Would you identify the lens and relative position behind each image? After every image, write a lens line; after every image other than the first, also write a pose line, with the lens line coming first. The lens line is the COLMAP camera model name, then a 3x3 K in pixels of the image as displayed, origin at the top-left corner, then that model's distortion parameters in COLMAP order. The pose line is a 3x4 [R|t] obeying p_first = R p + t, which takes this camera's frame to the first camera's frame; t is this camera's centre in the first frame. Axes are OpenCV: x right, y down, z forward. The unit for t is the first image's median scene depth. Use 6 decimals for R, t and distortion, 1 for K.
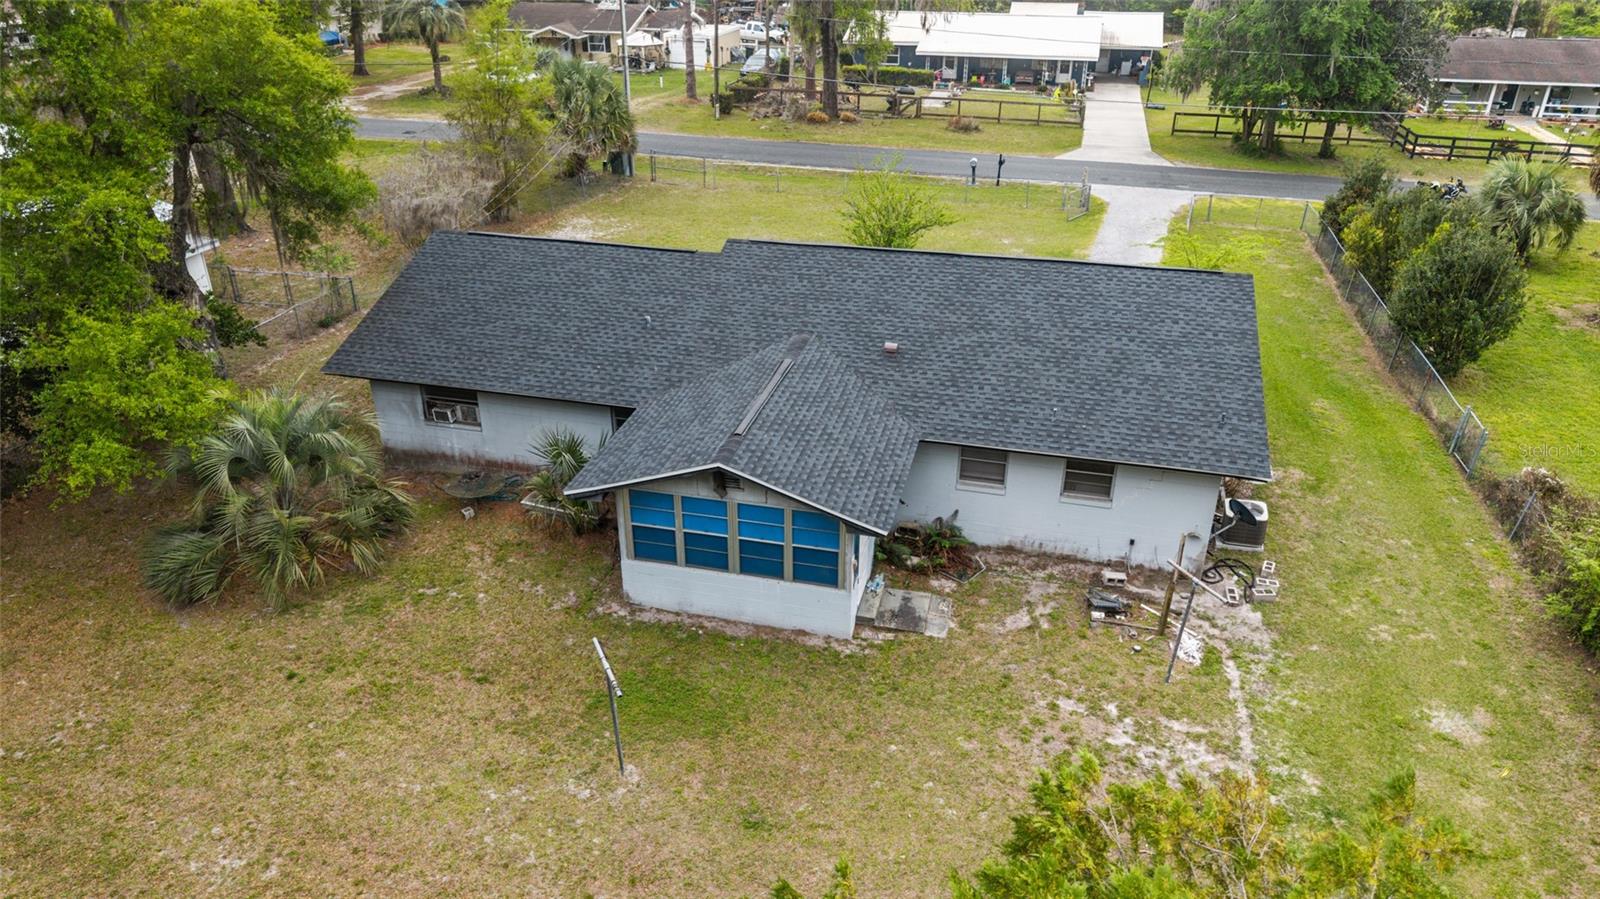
lens RADIAL K [[1074.0, 0, 794.9], [0, 1074.0, 455.5], [0, 0, 1]] dist [0.029327, -0.030755]
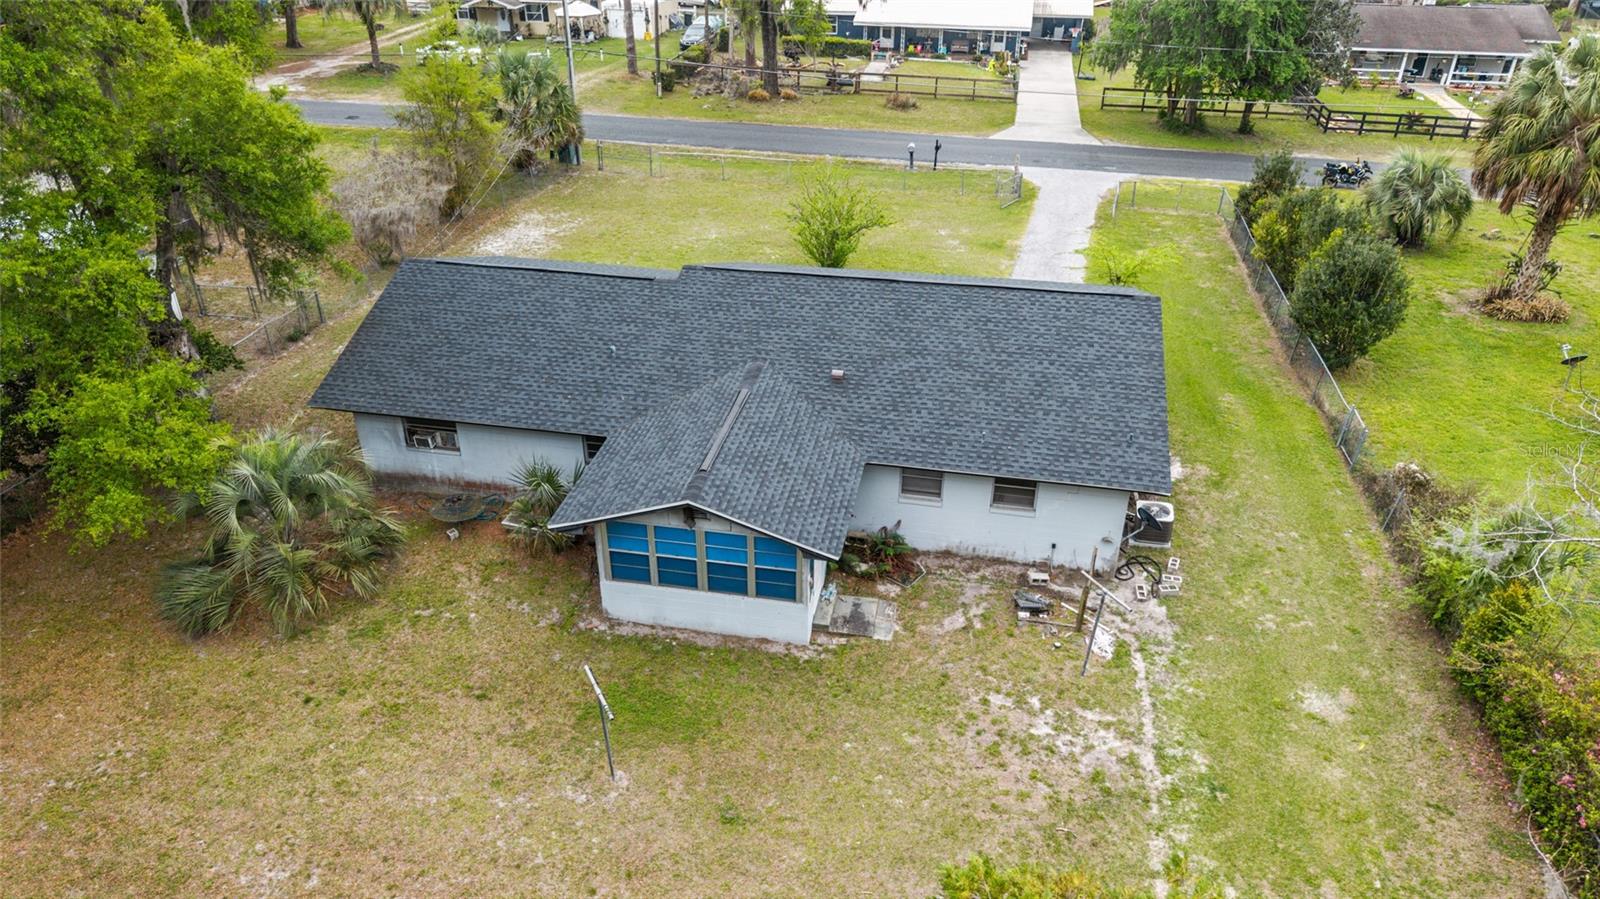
lens RADIAL K [[1074.0, 0, 795.3], [0, 1074.0, 455.8], [0, 0, 1]] dist [0.029327, -0.030755]
pose [[0.998448, -0.027828, 0.048243, -0.009610], [0.025255, 0.998268, 0.053143, -0.082071], [-0.049638, -0.051842, 0.997421, -0.107349]]
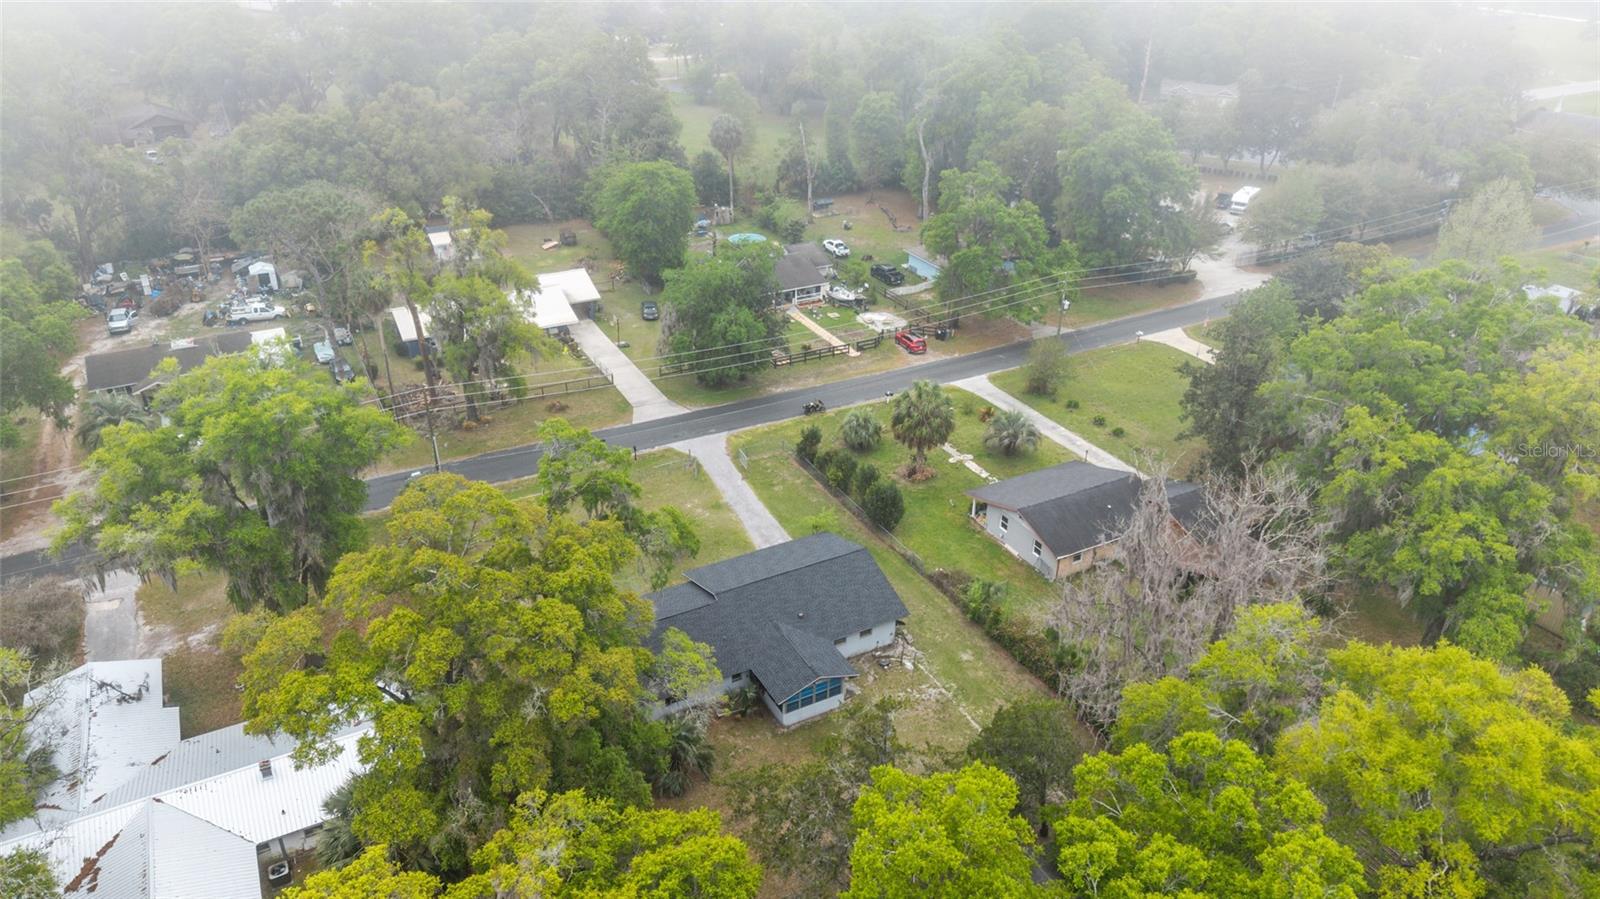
lens RADIAL K [[1074.0, 0, 787.6], [0, 1074.0, 456.1], [0, 0, 1]] dist [0.029327, -0.030755]
pose [[0.742836, -0.325451, 0.585044, -1.764080], [0.303234, 0.942669, 0.139373, -1.075496], [-0.596861, 0.073874, 0.798936, -1.666868]]
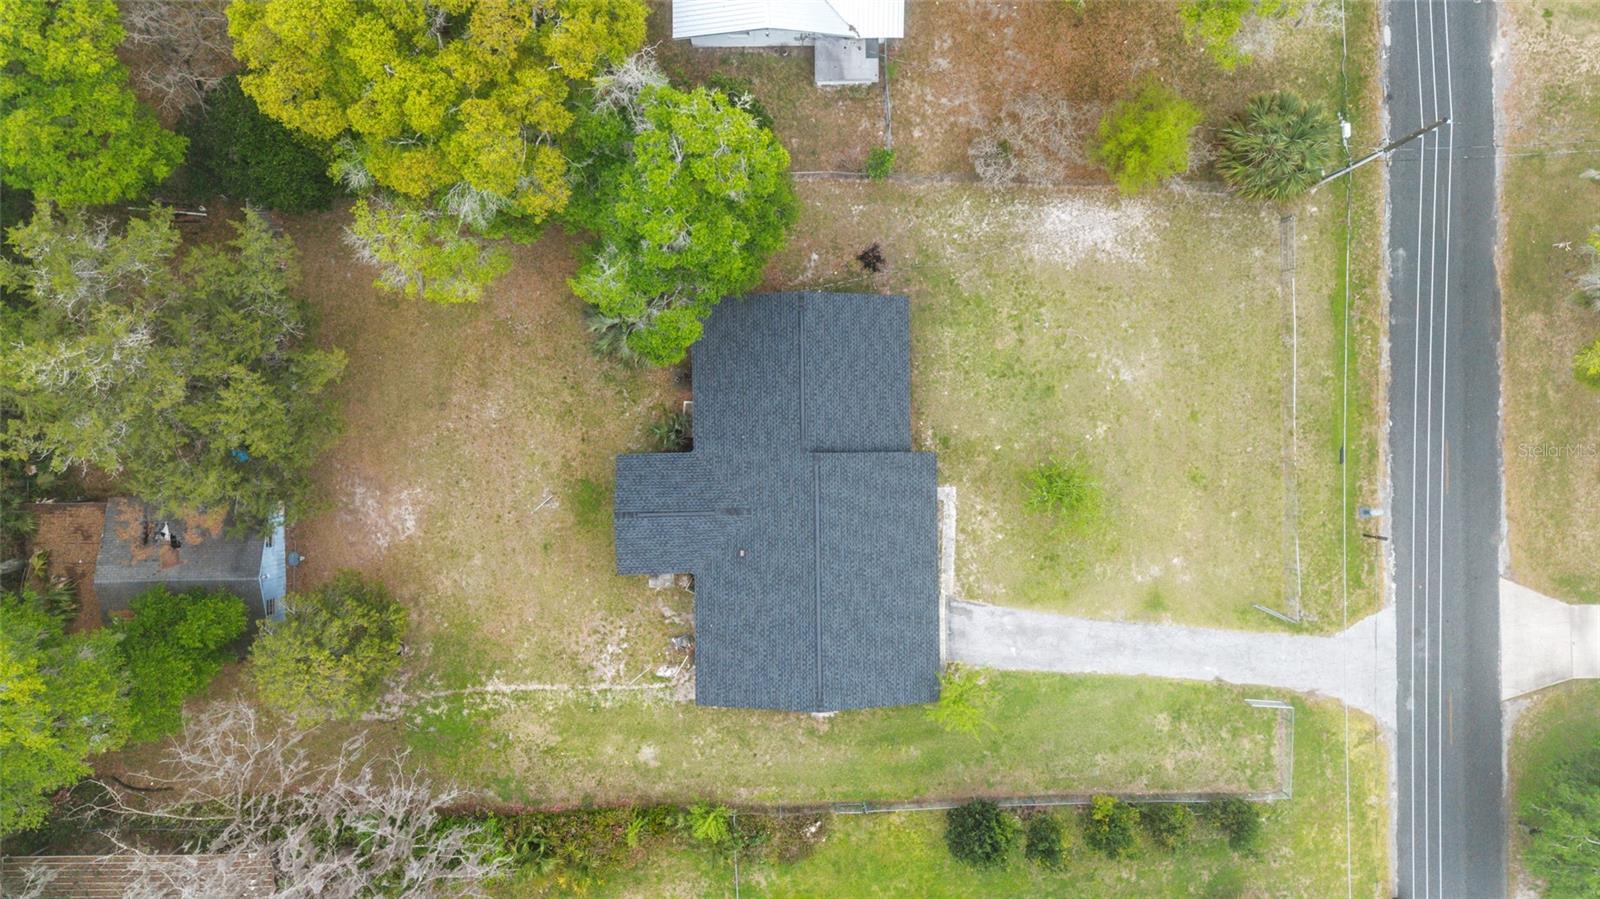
lens RADIAL K [[1074.0, 0, 801.4], [0, 1074.0, 445.6], [0, 0, 1]] dist [0.029327, -0.030755]
pose [[0.262429, 0.964867, -0.012790, -0.069294], [-0.446075, 0.133057, 0.885049, -2.336474], [0.855656, -0.226557, 0.465321, 0.121026]]
